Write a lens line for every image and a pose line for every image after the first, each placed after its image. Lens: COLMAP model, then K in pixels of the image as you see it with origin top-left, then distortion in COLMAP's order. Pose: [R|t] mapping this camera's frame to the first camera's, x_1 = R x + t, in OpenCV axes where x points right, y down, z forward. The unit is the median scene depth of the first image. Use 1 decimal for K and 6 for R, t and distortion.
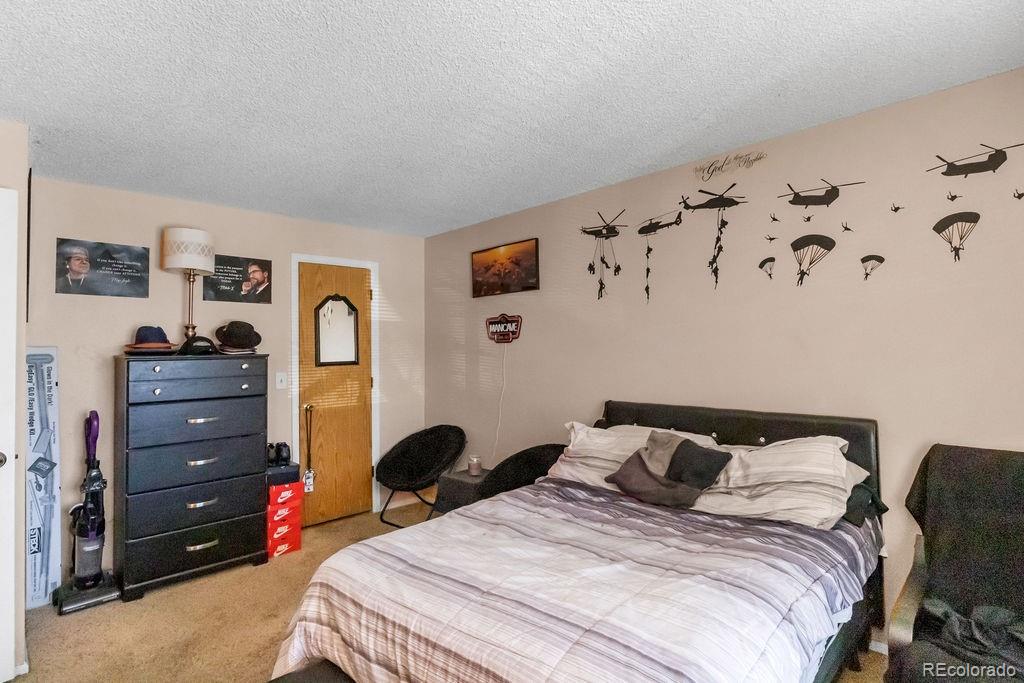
lens RADIAL K [[518.2, 0, 517.7], [0, 518.2, 334.5], [0, 0, 1]] dist [-0.007249, -0.001179]
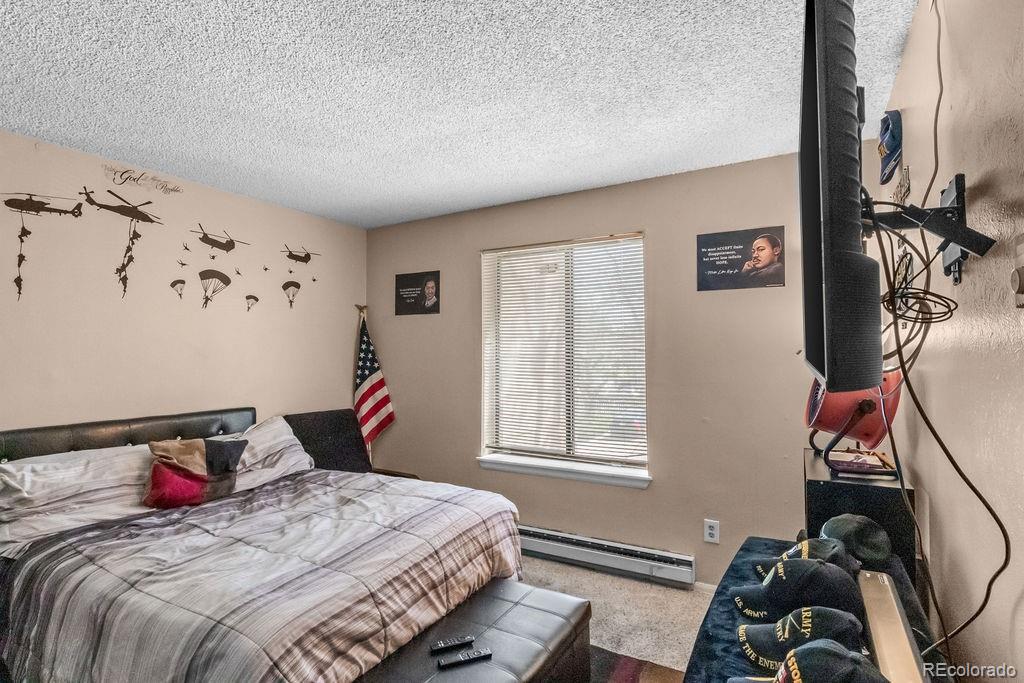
lens RADIAL K [[518.2, 0, 515.7], [0, 518.2, 345.1], [0, 0, 1]] dist [-0.007249, -0.001179]
pose [[-0.273598, 0.030082, 0.961374, -0.770655], [-0.022201, 0.999047, -0.037579, 0.022832], [-0.961588, -0.031625, -0.272669, 0.548911]]
